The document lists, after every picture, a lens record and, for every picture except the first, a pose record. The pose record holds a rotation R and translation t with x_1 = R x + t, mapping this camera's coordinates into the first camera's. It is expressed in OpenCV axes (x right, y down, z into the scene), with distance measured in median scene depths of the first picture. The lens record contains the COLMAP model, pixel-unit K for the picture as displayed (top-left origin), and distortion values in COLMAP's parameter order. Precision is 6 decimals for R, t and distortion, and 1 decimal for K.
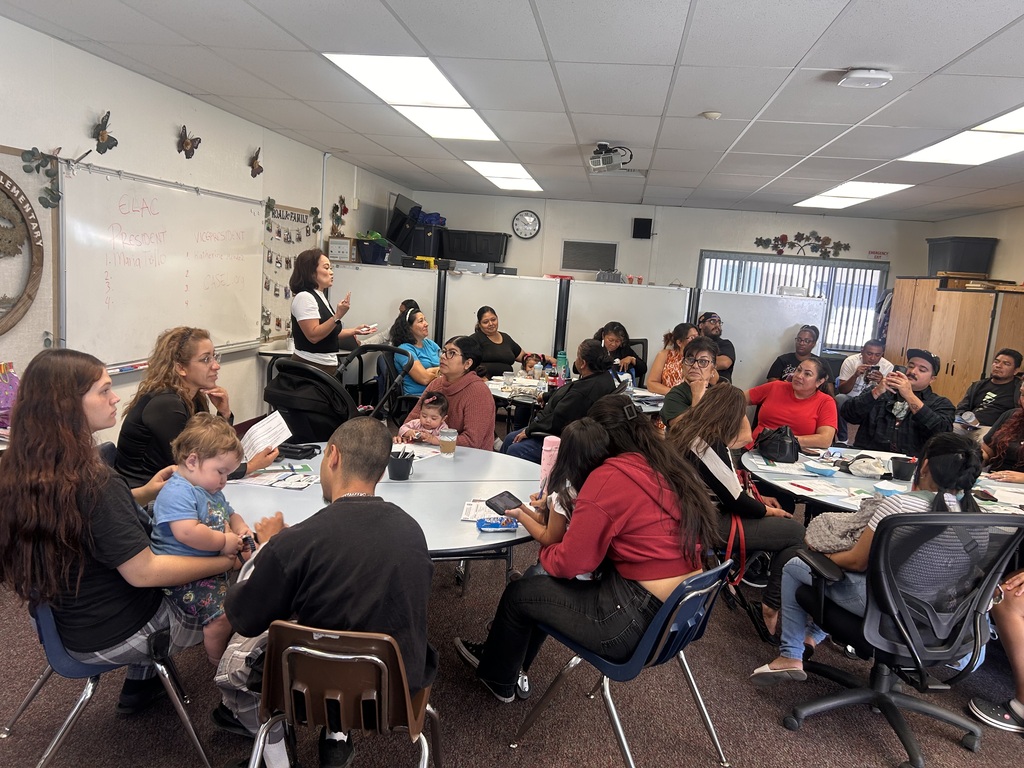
lens RADIAL K [[765.0, 0, 511.9], [0, 765.0, 381.5], [0, 0, 1]] dist [0.079560, -0.097781]
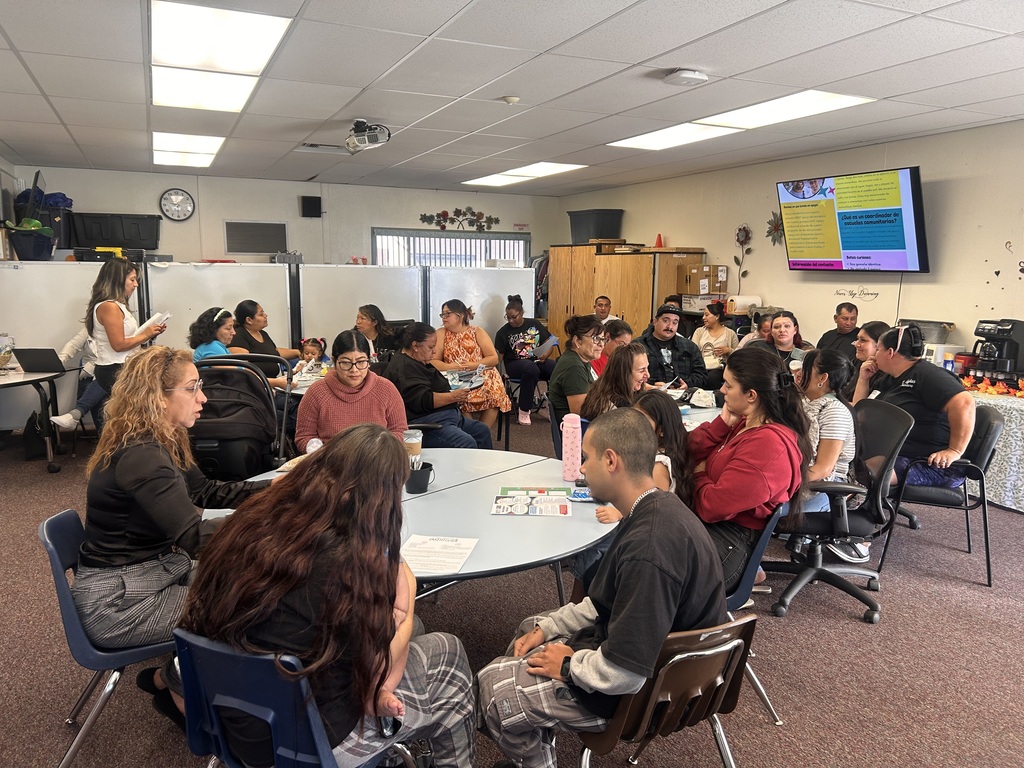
lens RADIAL K [[765.0, 0, 511.9], [0, 765.0, 381.5], [0, 0, 1]] dist [0.079560, -0.097781]
pose [[0.840820, -0.144647, 0.521632, -0.213075], [0.128448, 0.989429, 0.067320, -0.020980], [-0.525855, 0.010399, 0.850511, 0.064486]]
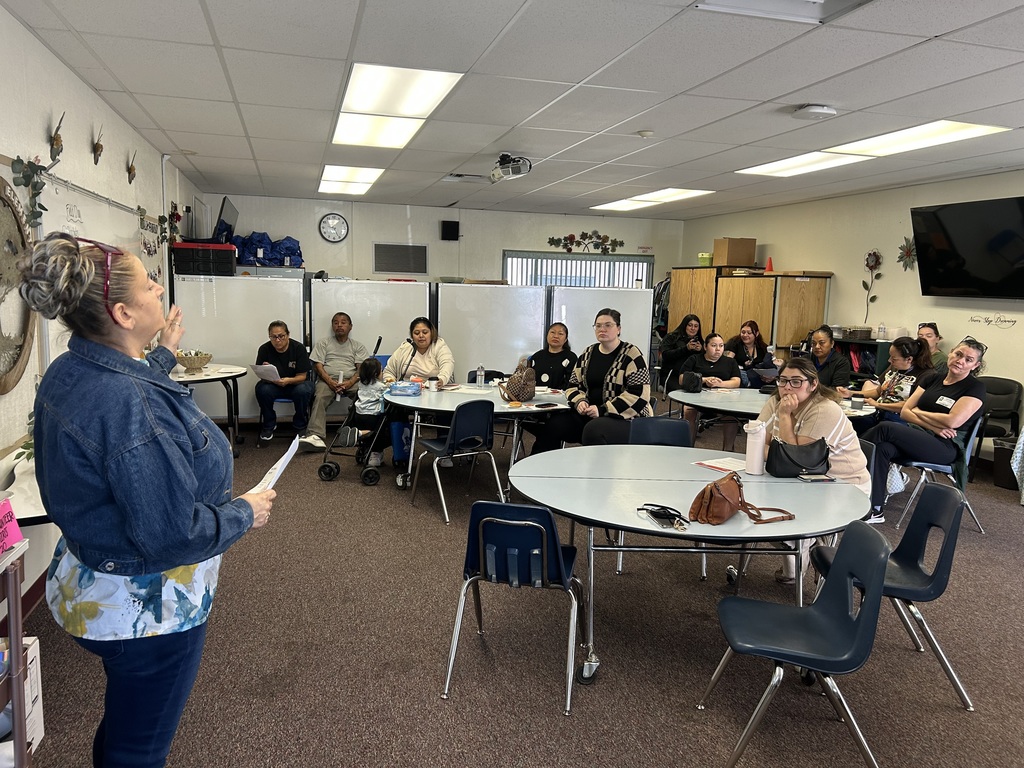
lens RADIAL K [[760.4, 0, 503.5], [0, 760.4, 392.2], [0, 0, 1]] dist [0.072011, -0.078084]
pose [[0.917827, -0.103071, 0.383366, -0.254145], [0.096646, 0.994666, 0.036039, -0.014207], [-0.385036, 0.003973, 0.922893, 0.016545]]
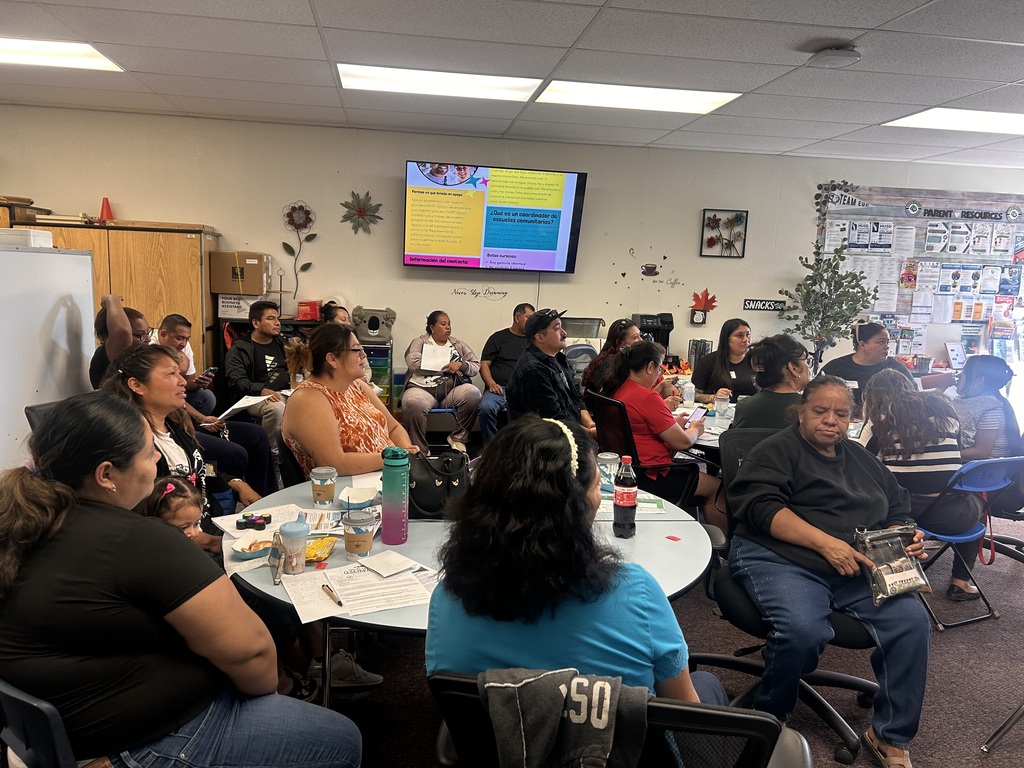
lens RADIAL K [[765.0, 0, 511.9], [0, 765.0, 381.5], [0, 0, 1]] dist [0.079560, -0.097781]
pose [[-0.282991, -0.216974, 0.934258, -0.223414], [0.079279, 0.965451, 0.248232, -0.122236], [-0.955840, 0.144314, -0.256013, 0.807237]]
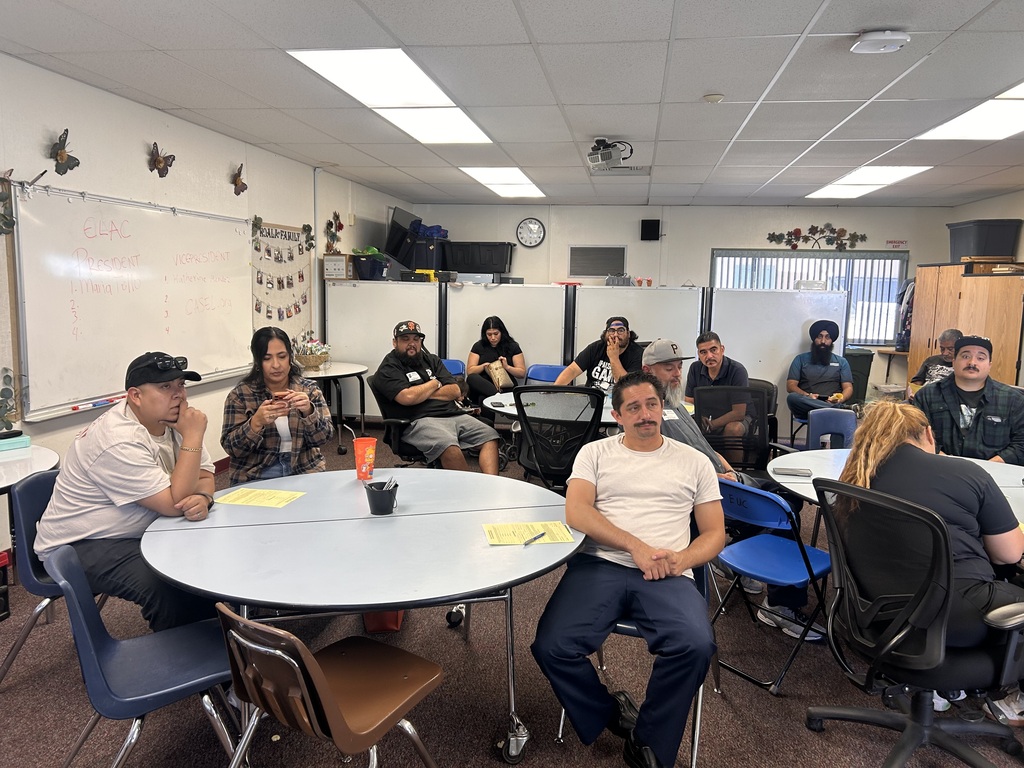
lens RADIAL K [[763.4, 0, 517.4], [0, 763.4, 378.8], [0, 0, 1]] dist [0.057153, -0.071367]
pose [[0.998565, -0.050659, -0.017347, 0.013308], [0.050310, 0.998534, -0.019982, -0.000851], [0.018334, 0.019081, 0.999650, 0.047900]]
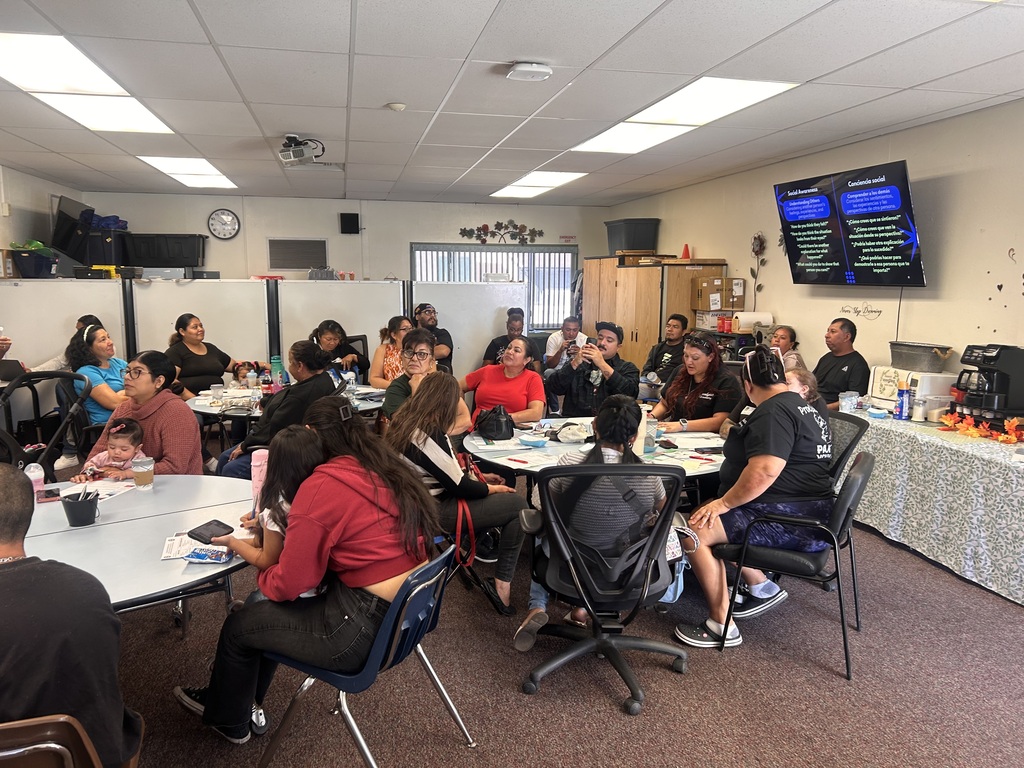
lens RADIAL K [[761.6, 0, 503.3], [0, 761.6, 387.5], [0, 0, 1]] dist [0.098042, -0.126182]
pose [[0.938233, -0.118030, 0.325251, 0.012620], [0.113582, 0.992990, 0.032700, -0.000108], [-0.326831, 0.006262, 0.945062, 0.008572]]
